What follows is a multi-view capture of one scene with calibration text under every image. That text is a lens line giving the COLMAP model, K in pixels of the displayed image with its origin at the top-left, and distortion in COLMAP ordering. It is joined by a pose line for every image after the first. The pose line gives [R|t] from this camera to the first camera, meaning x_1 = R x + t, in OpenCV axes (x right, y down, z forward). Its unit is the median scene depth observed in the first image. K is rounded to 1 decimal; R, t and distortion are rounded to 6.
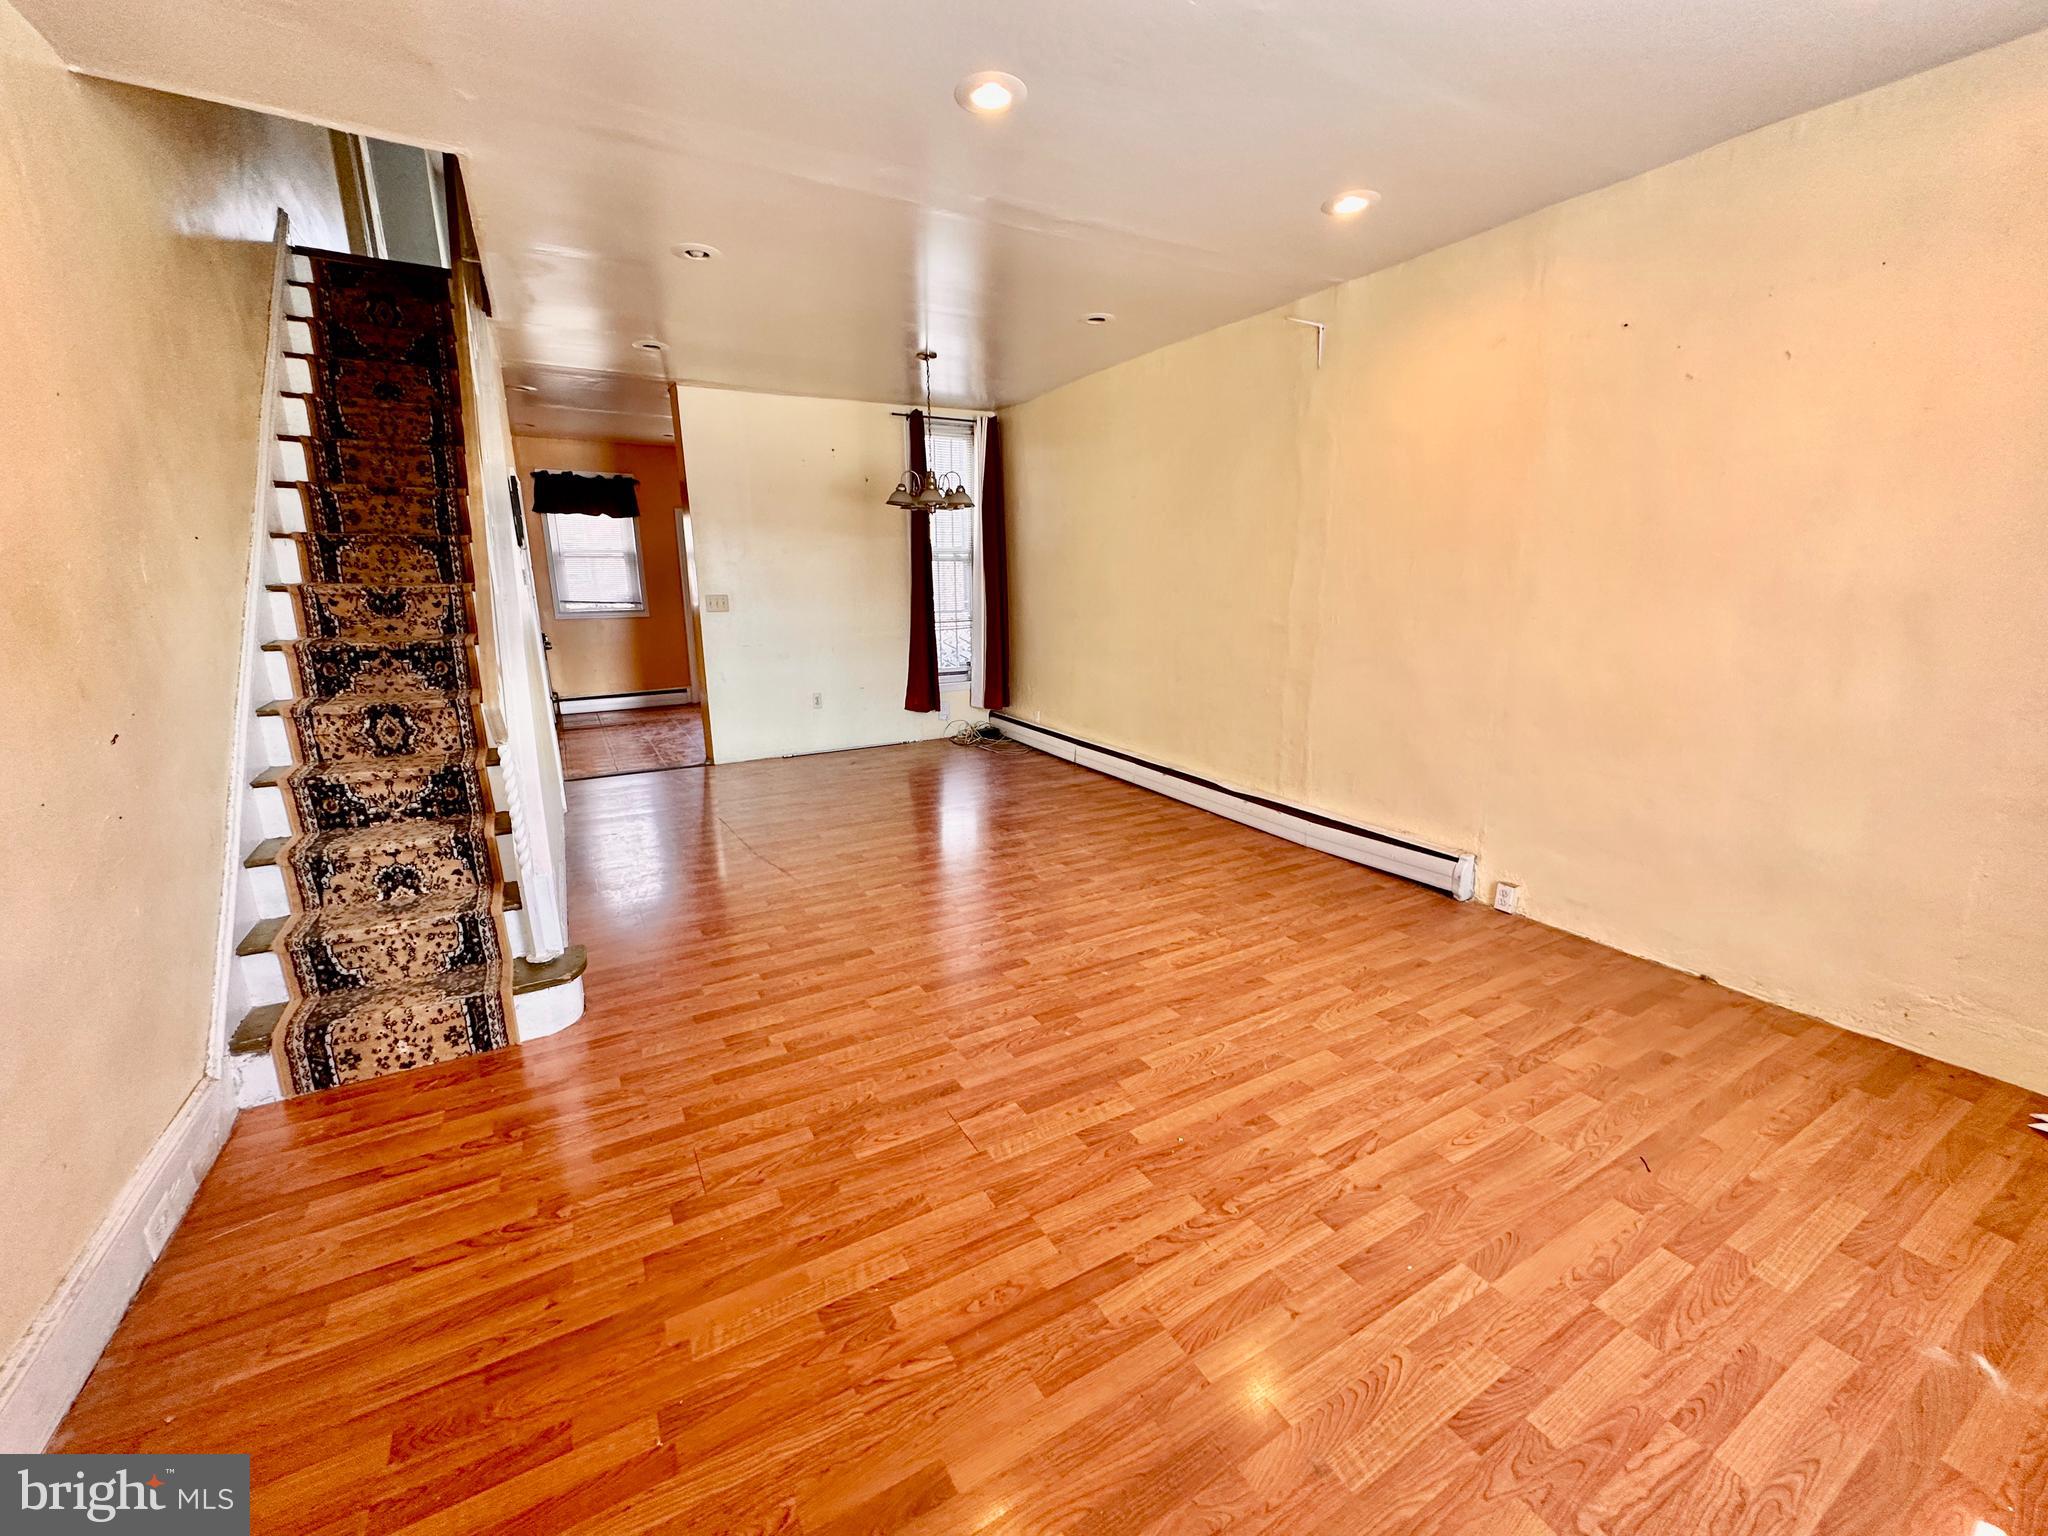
lens RADIAL K [[813.8, 0, 1019.3], [0, 813.8, 761.7], [0, 0, 1]] dist [-0.001047, 0.000721]
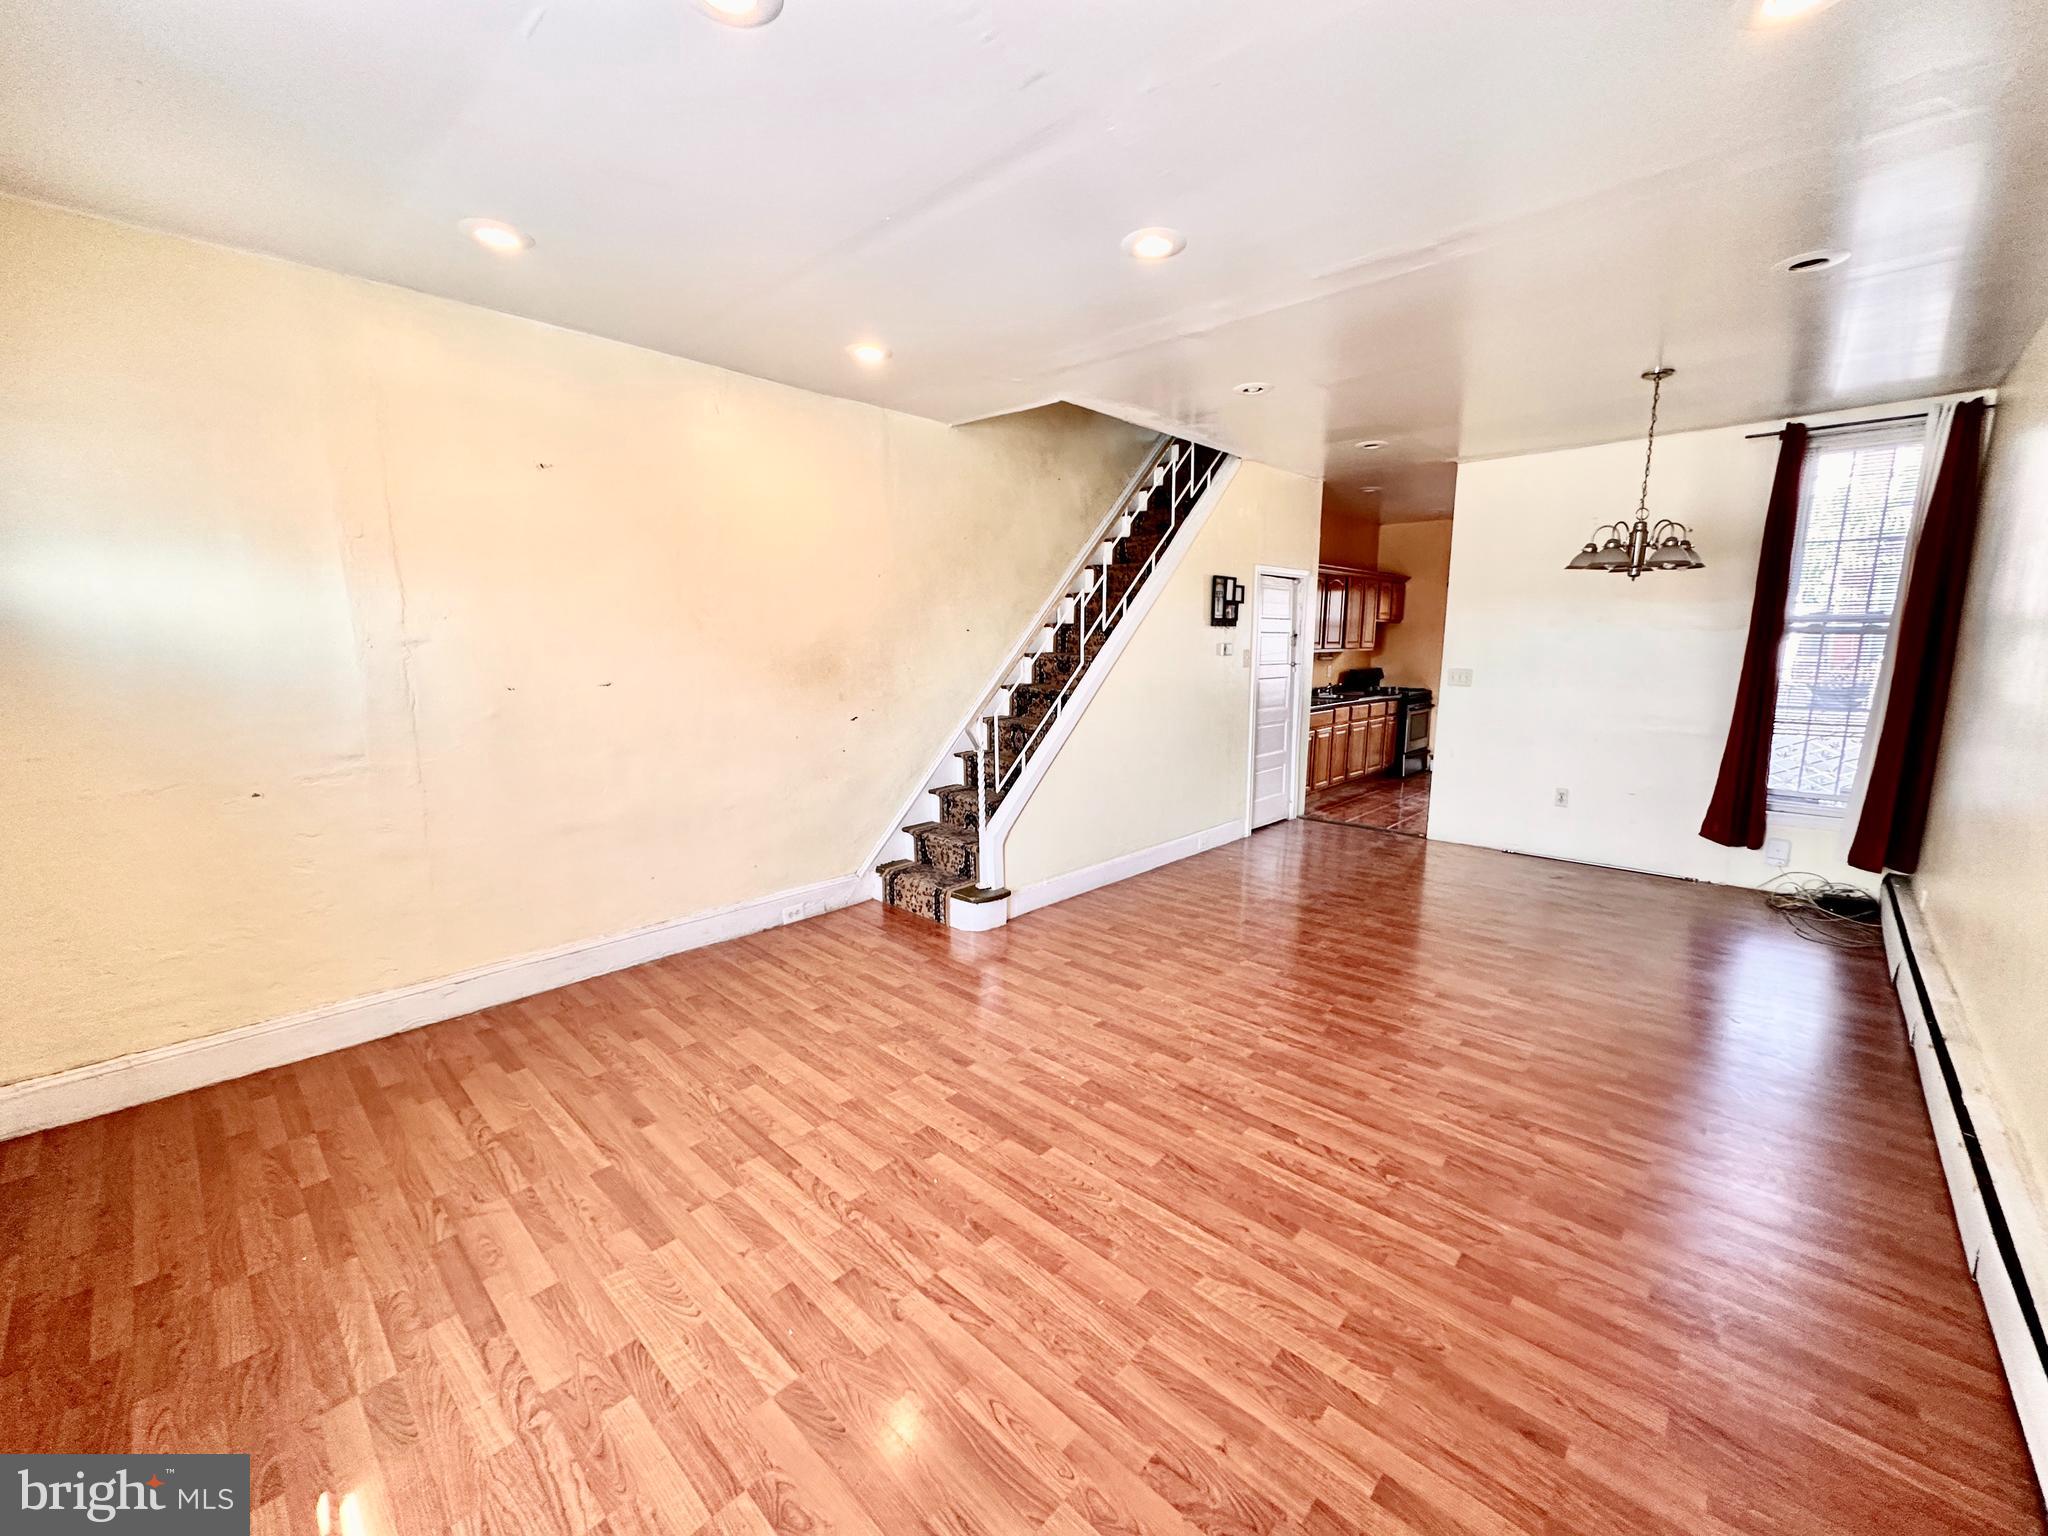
lens RADIAL K [[813.8, 0, 1031.2], [0, 813.8, 762.4], [0, 0, 1]] dist [-0.001047, 0.000721]
pose [[0.304055, 0.153758, -0.940164, 0.964855], [-0.219011, 0.971738, 0.088092, -0.168248], [0.927138, 0.179121, 0.329136, 0.540485]]
